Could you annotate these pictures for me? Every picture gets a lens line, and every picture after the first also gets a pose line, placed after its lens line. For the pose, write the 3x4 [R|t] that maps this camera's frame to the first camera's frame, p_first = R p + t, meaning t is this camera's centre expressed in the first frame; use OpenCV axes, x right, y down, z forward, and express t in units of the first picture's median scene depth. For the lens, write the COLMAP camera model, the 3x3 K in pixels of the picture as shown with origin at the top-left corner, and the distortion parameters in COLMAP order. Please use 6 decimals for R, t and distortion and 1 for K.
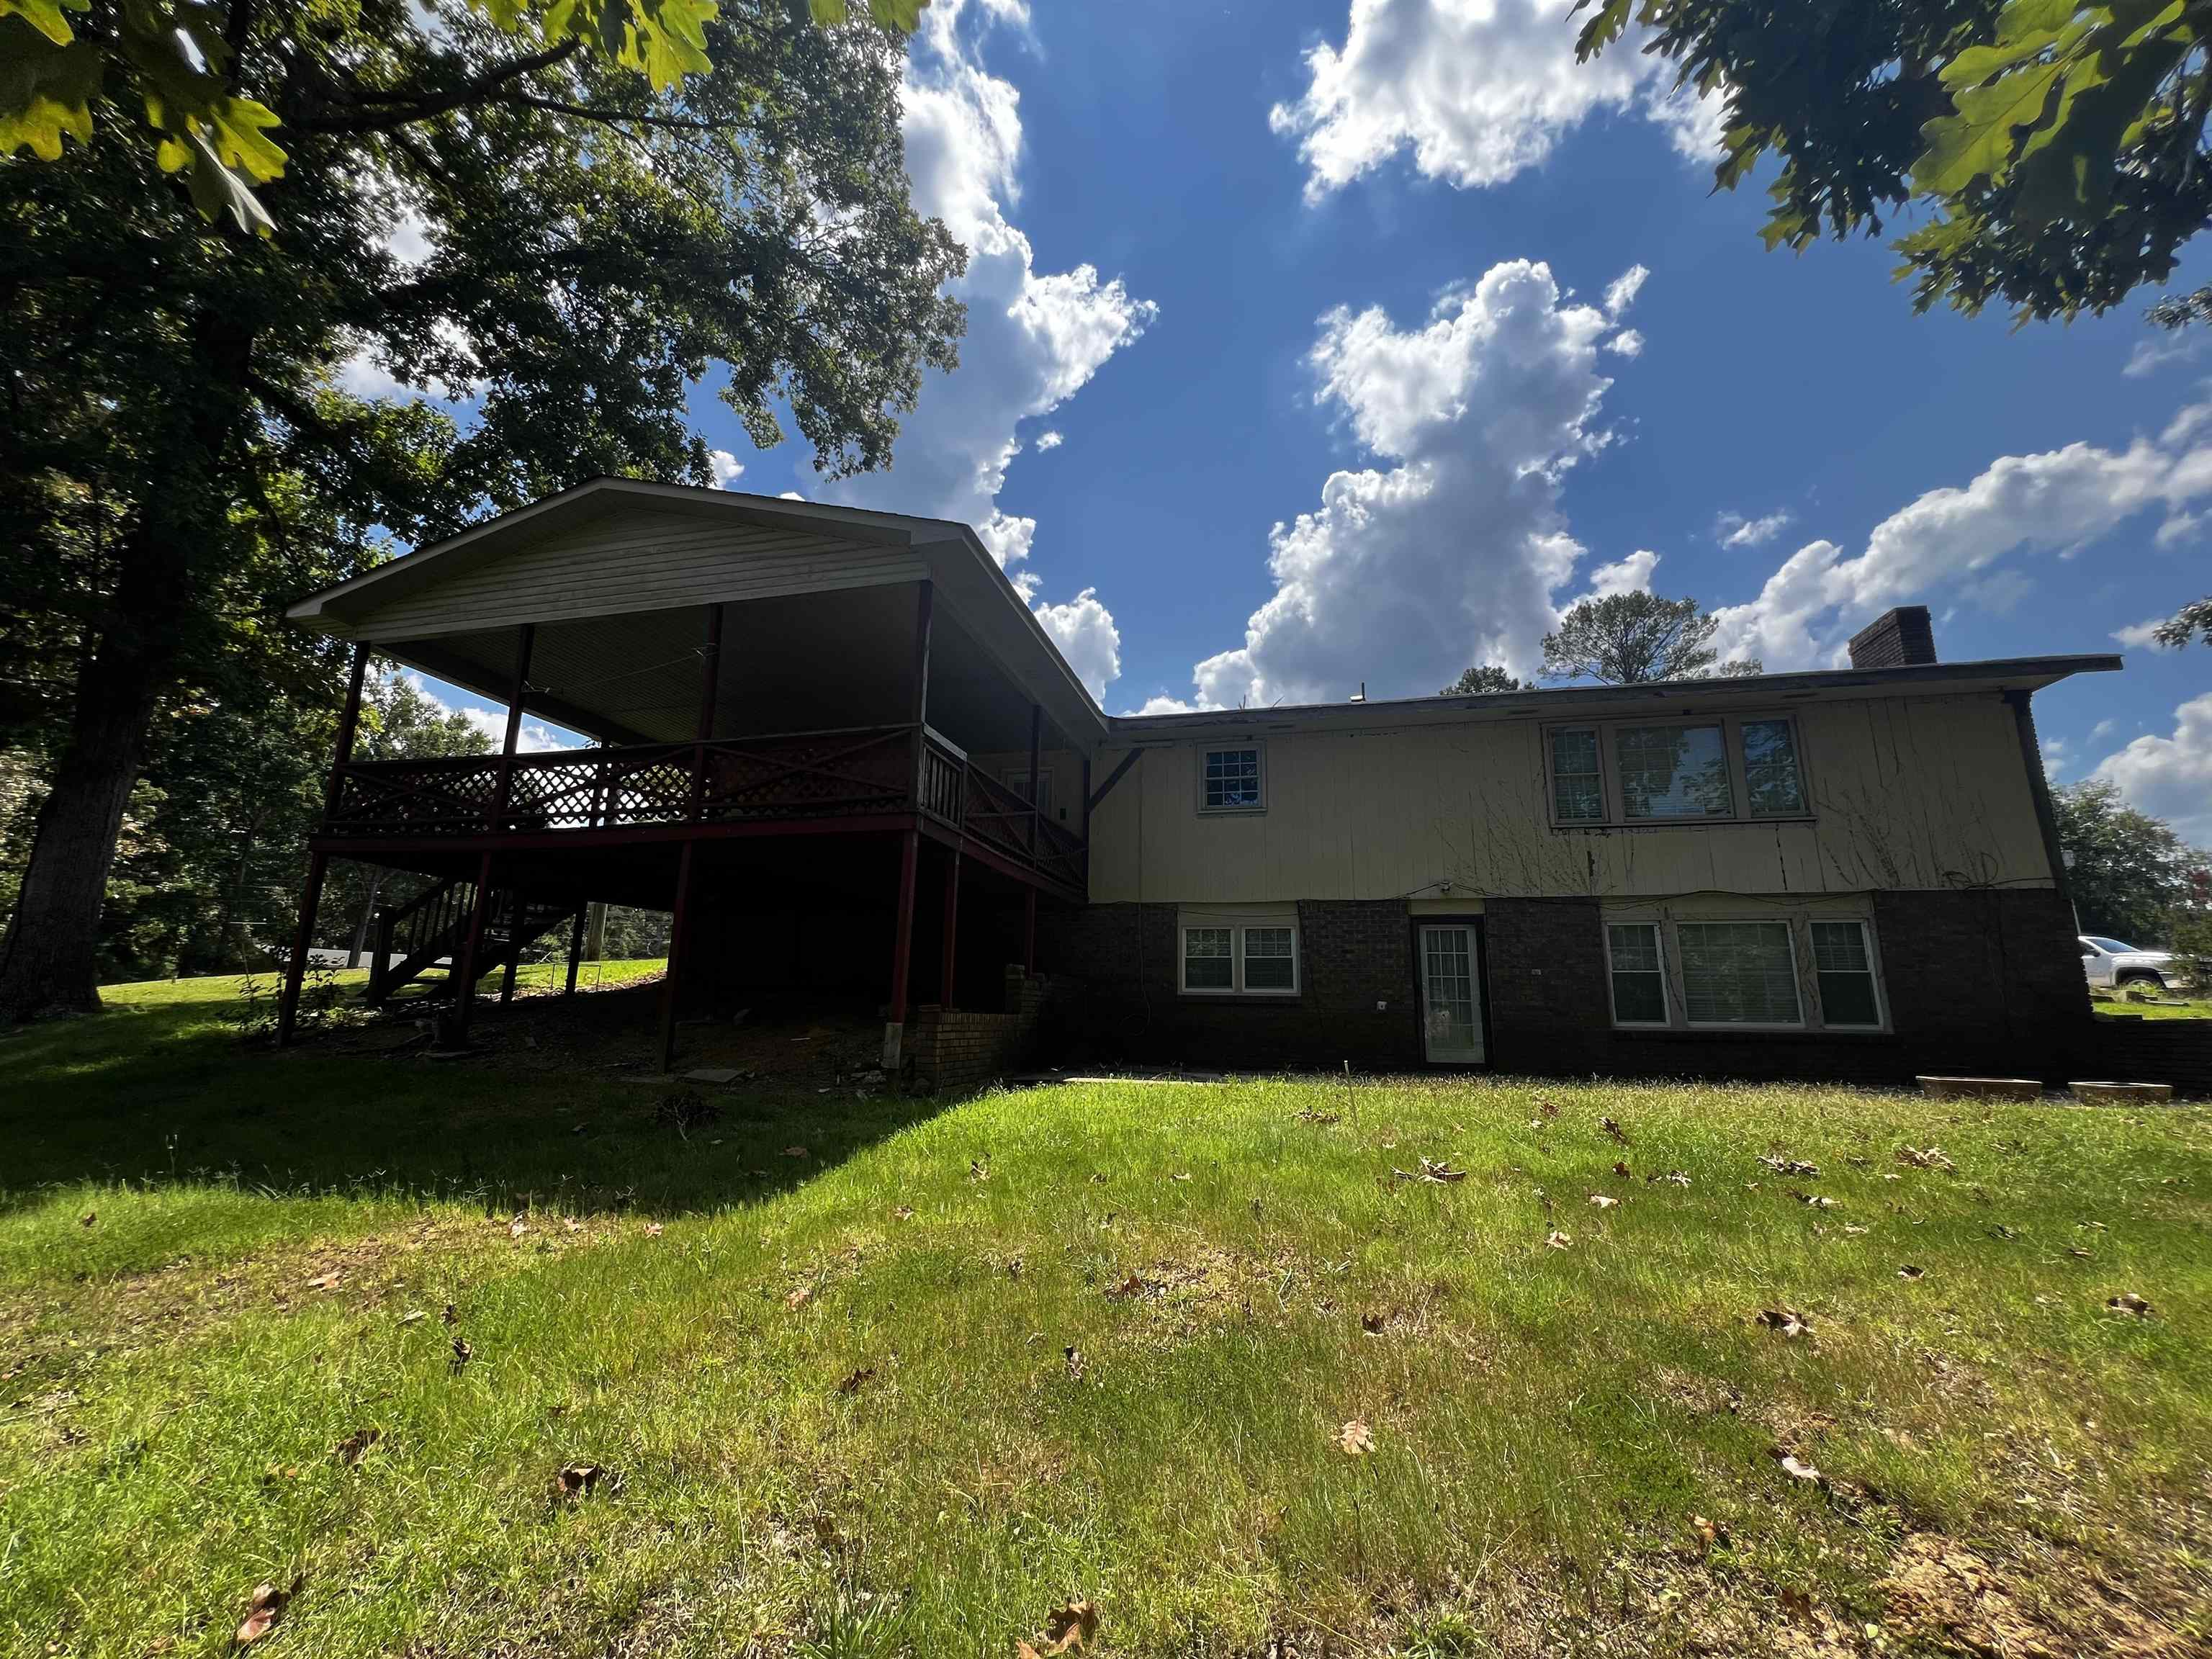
lens RADIAL K [[911.1, 0, 1106.0], [0, 911.1, 829.5], [0, 0, 1]] dist [0.011813, 0.000242]
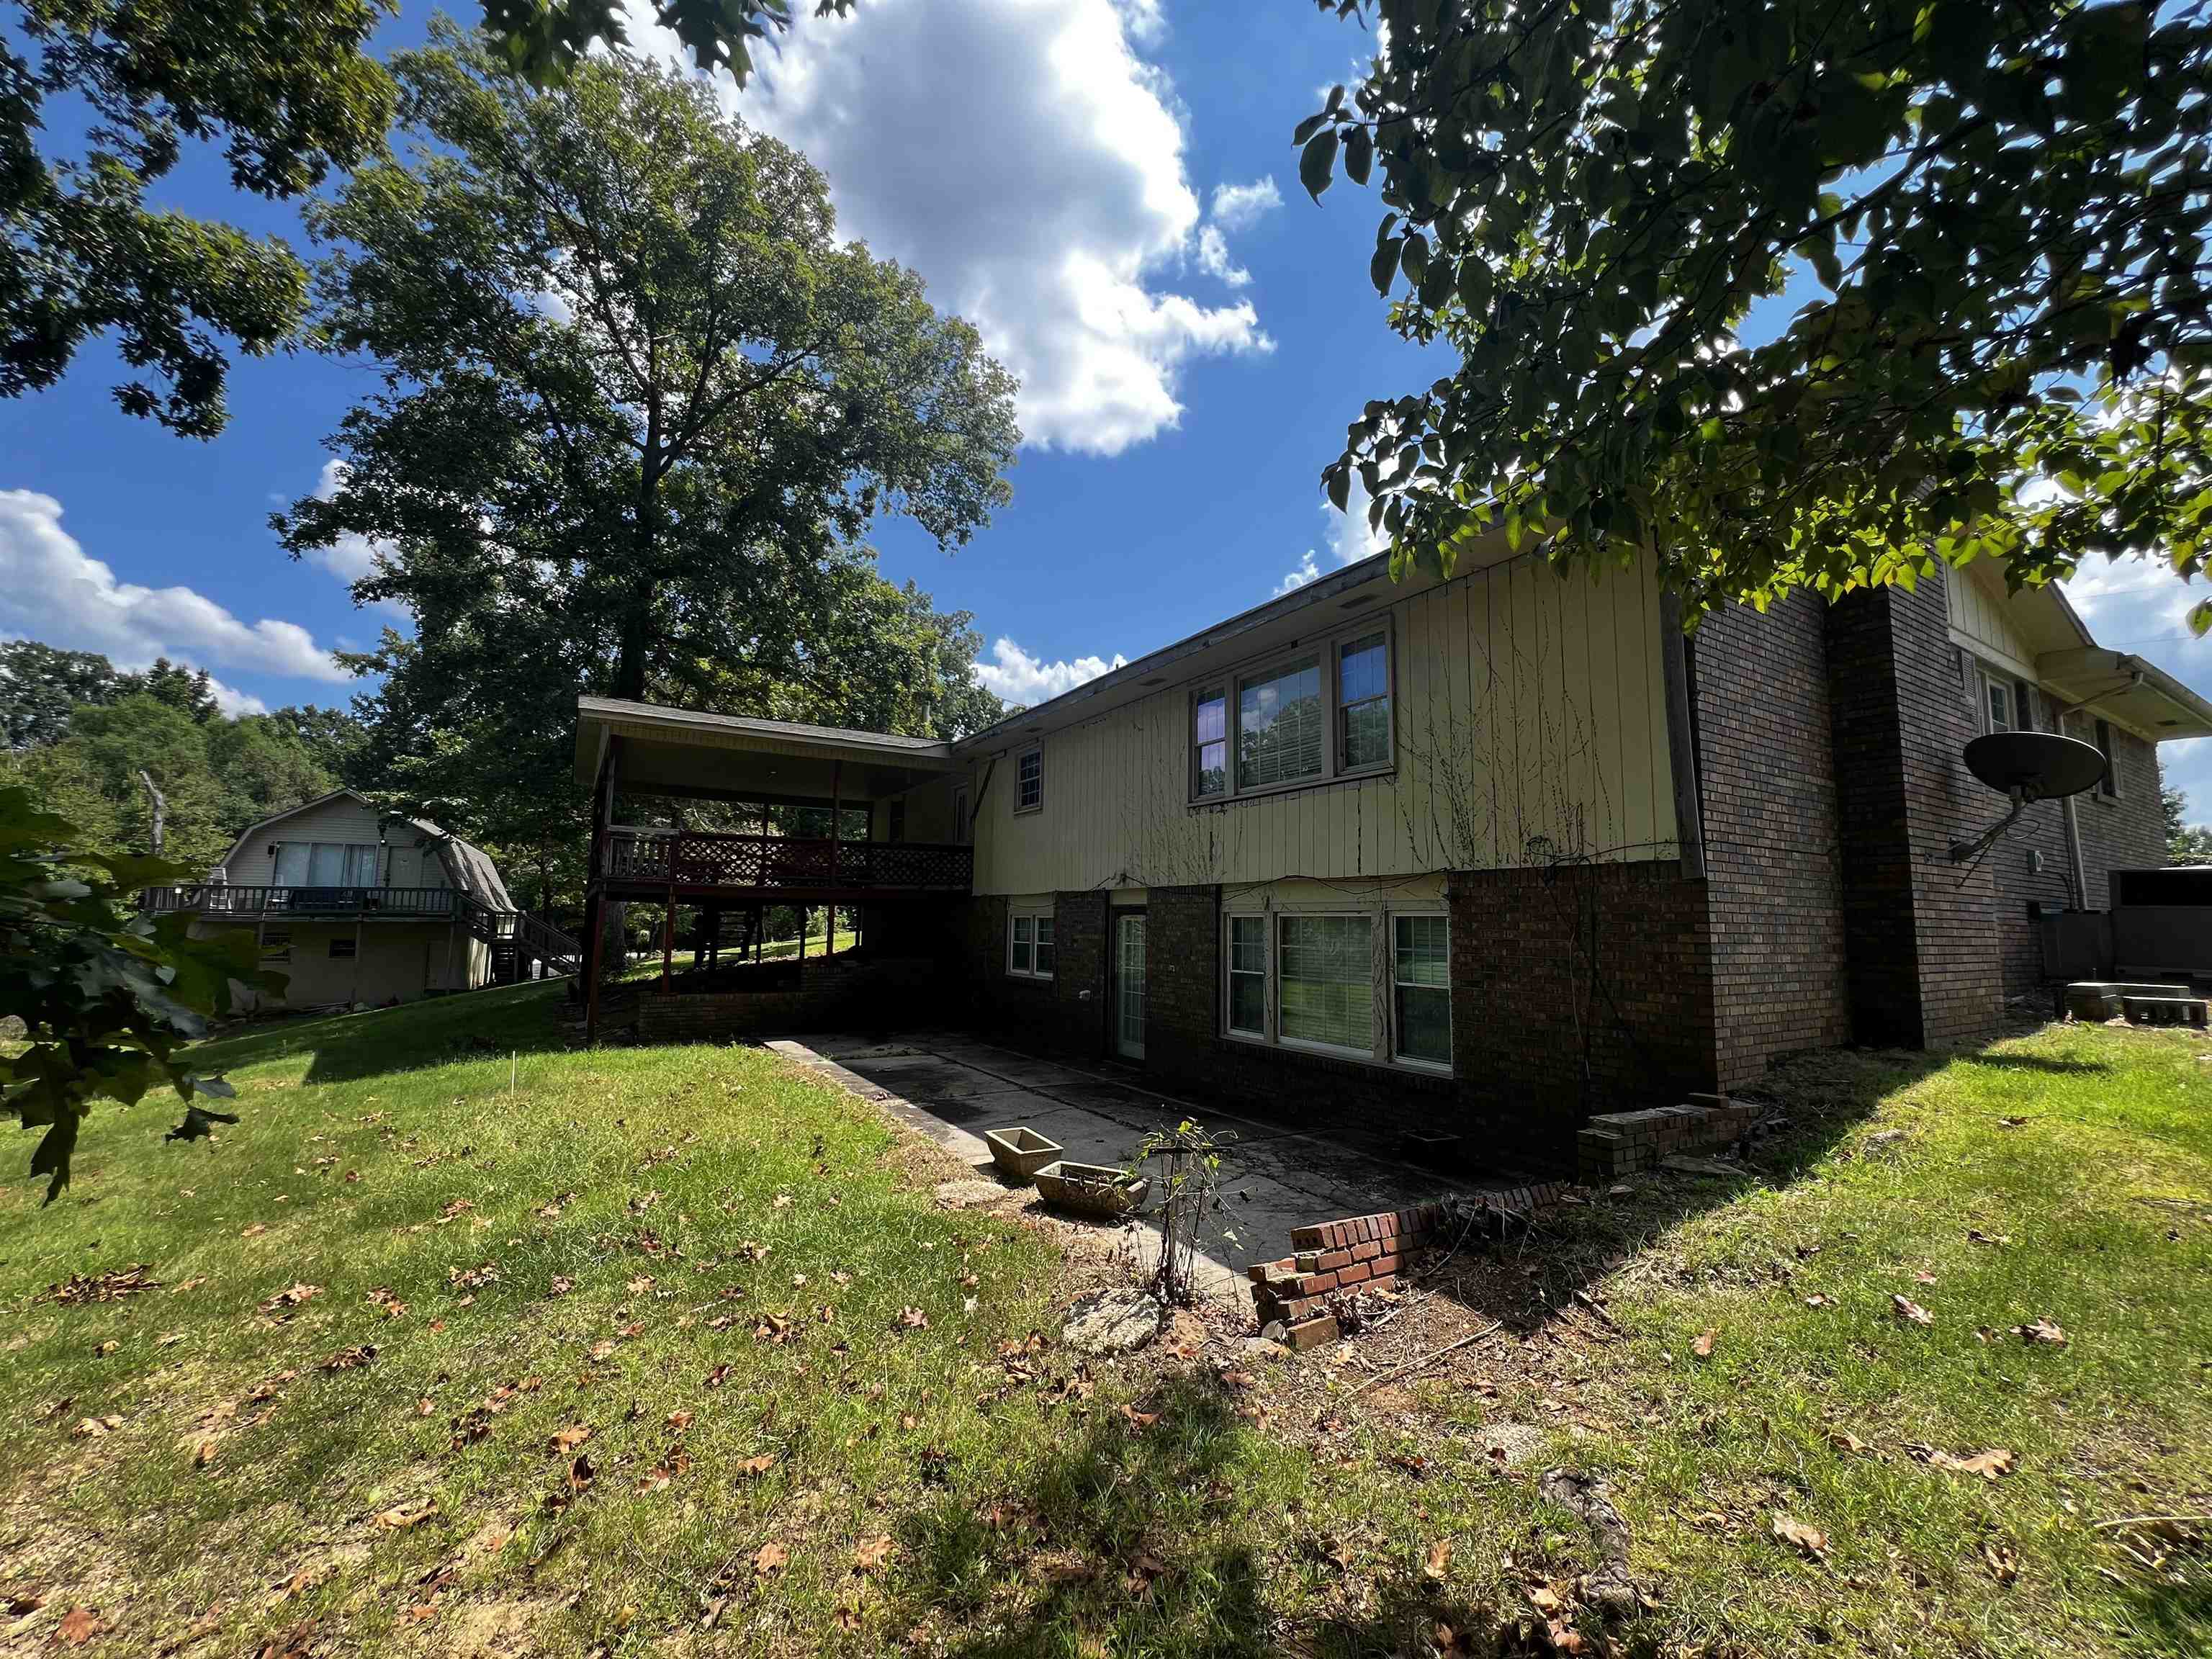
lens RADIAL K [[885.7, 0, 1109.7], [0, 885.7, 828.2], [0, 0, 1]] dist [-0.002618, 0.000021]
pose [[0.703037, -0.079938, -0.706646, 0.902547], [0.141105, 0.989586, 0.028439, -0.014716], [0.697014, -0.119704, 0.706996, 0.293467]]
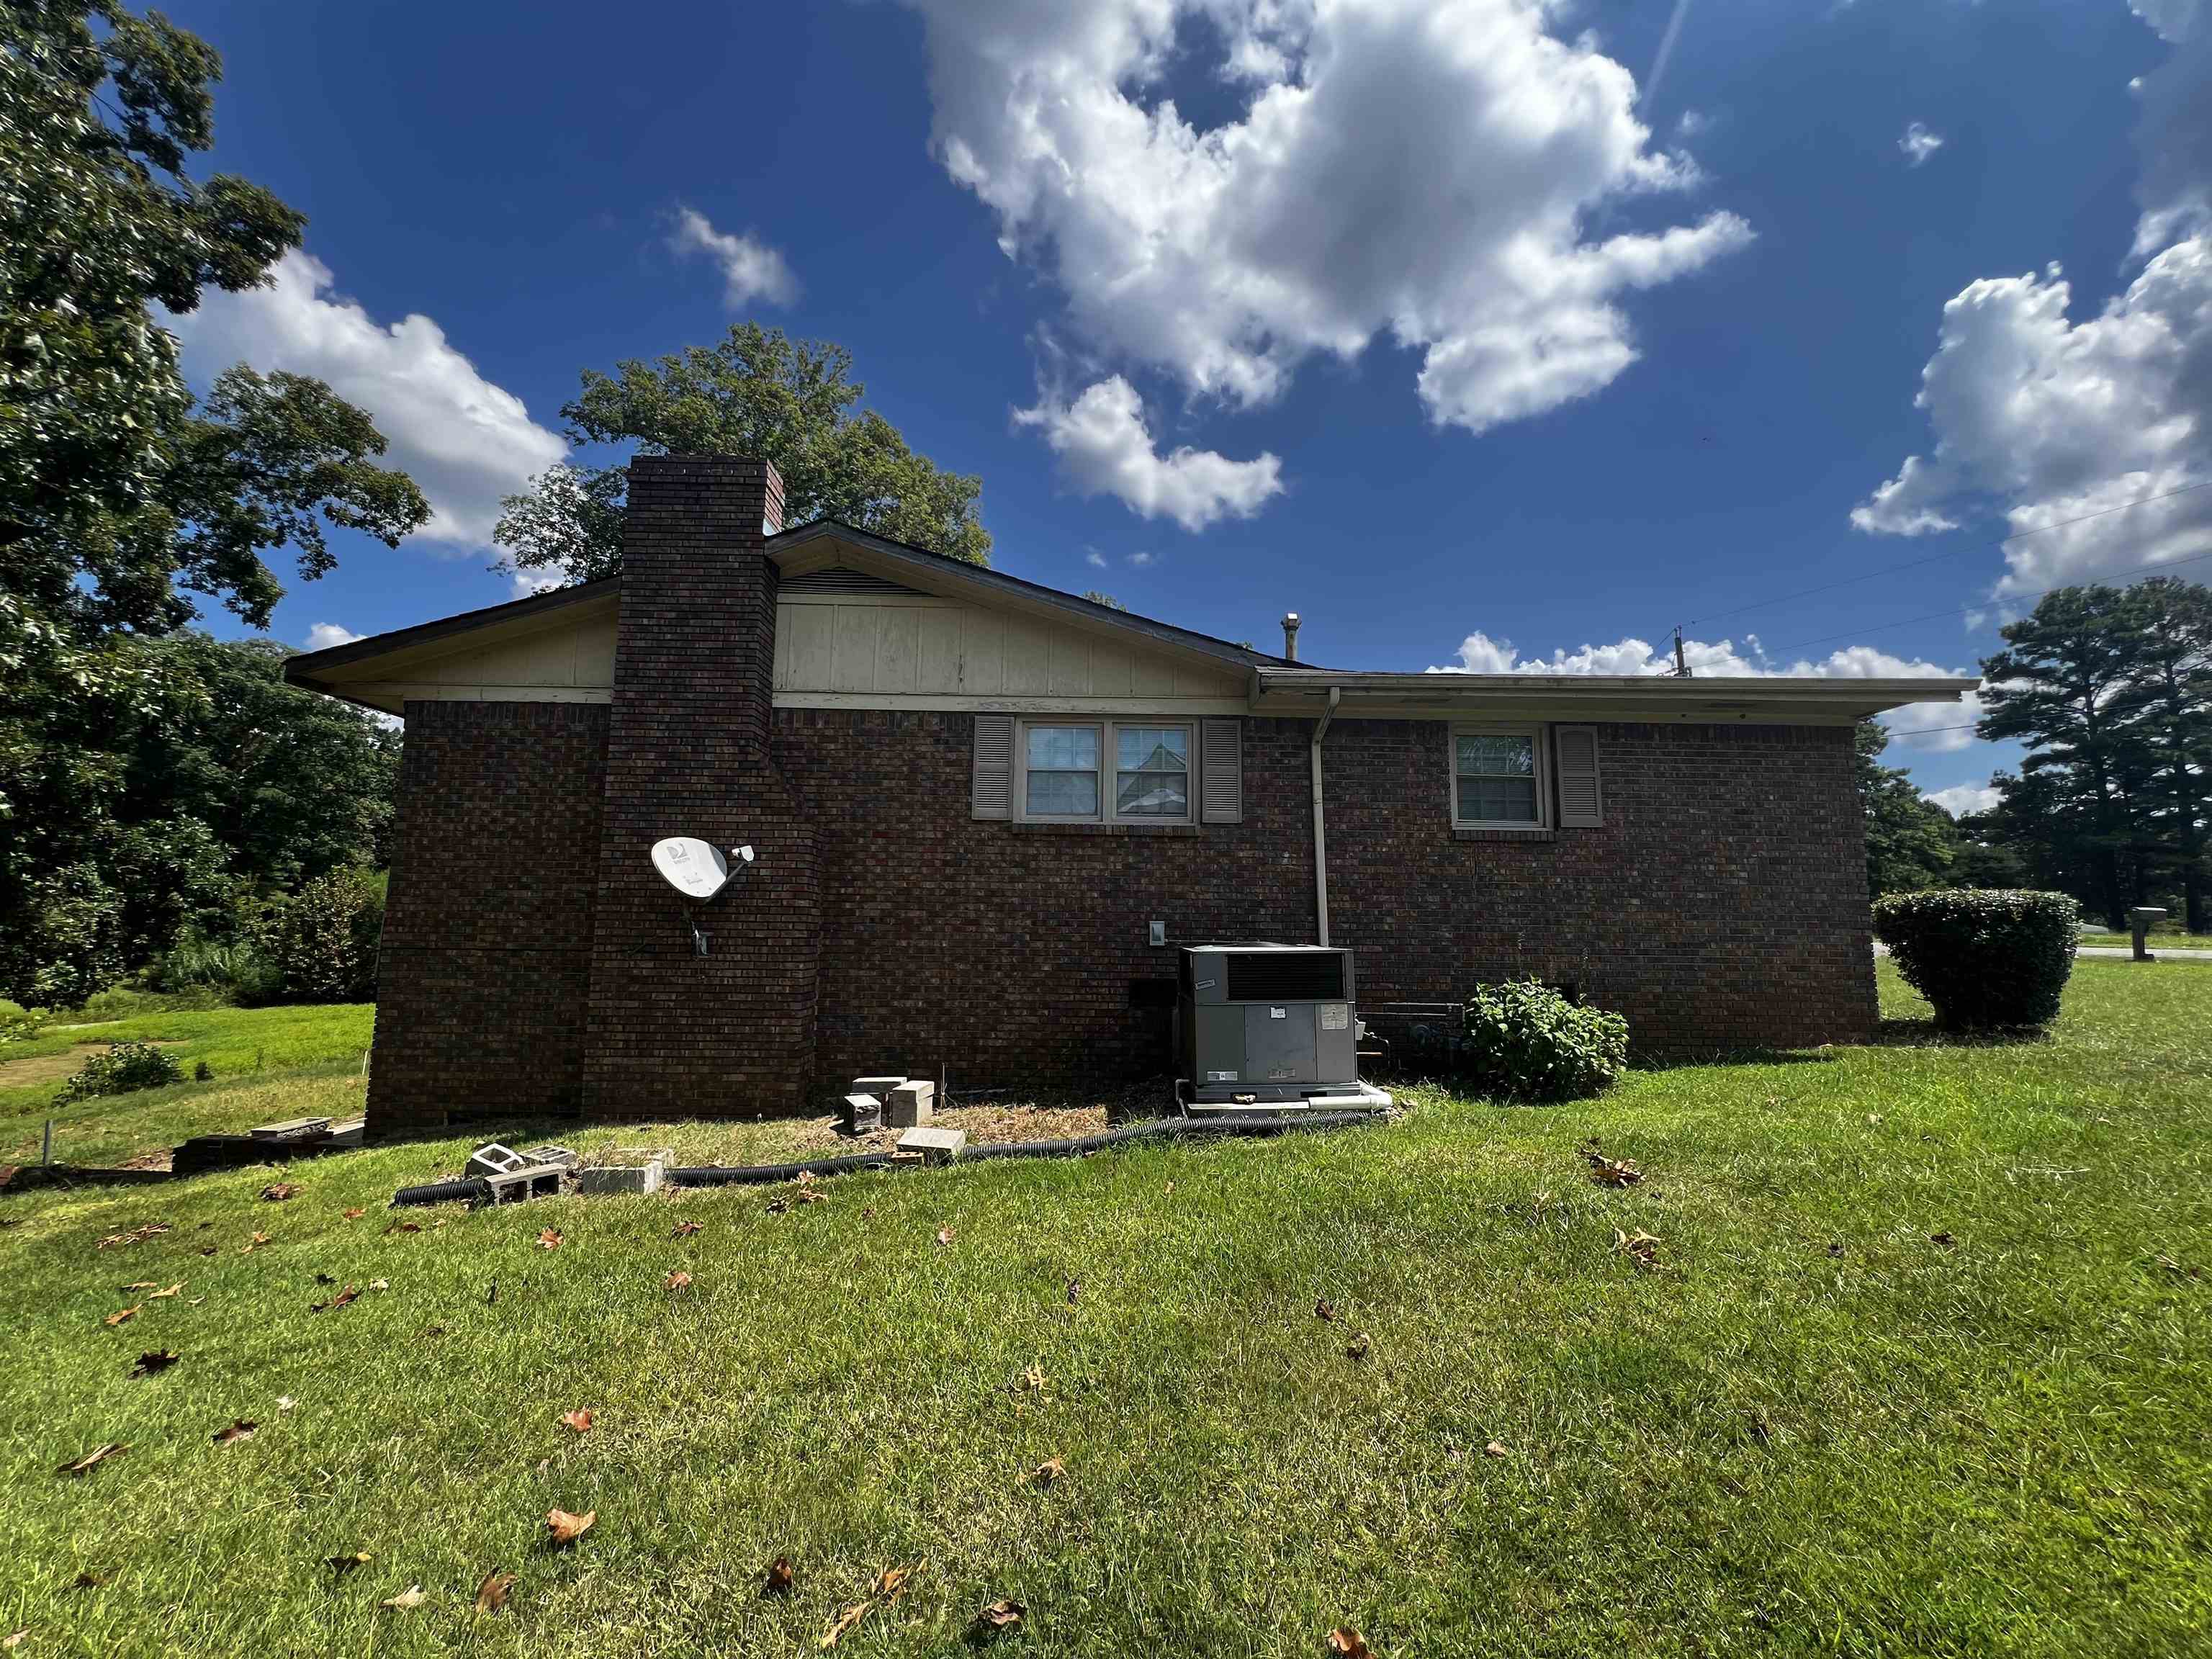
lens RADIAL K [[885.7, 0, 1109.7], [0, 885.7, 828.2], [0, 0, 1]] dist [-0.002618, 0.000021]
pose [[0.220738, -0.144282, -0.964602, 1.465801], [0.187860, 0.976768, -0.103112, 0.111963], [0.957070, -0.158449, 0.242714, 1.091959]]
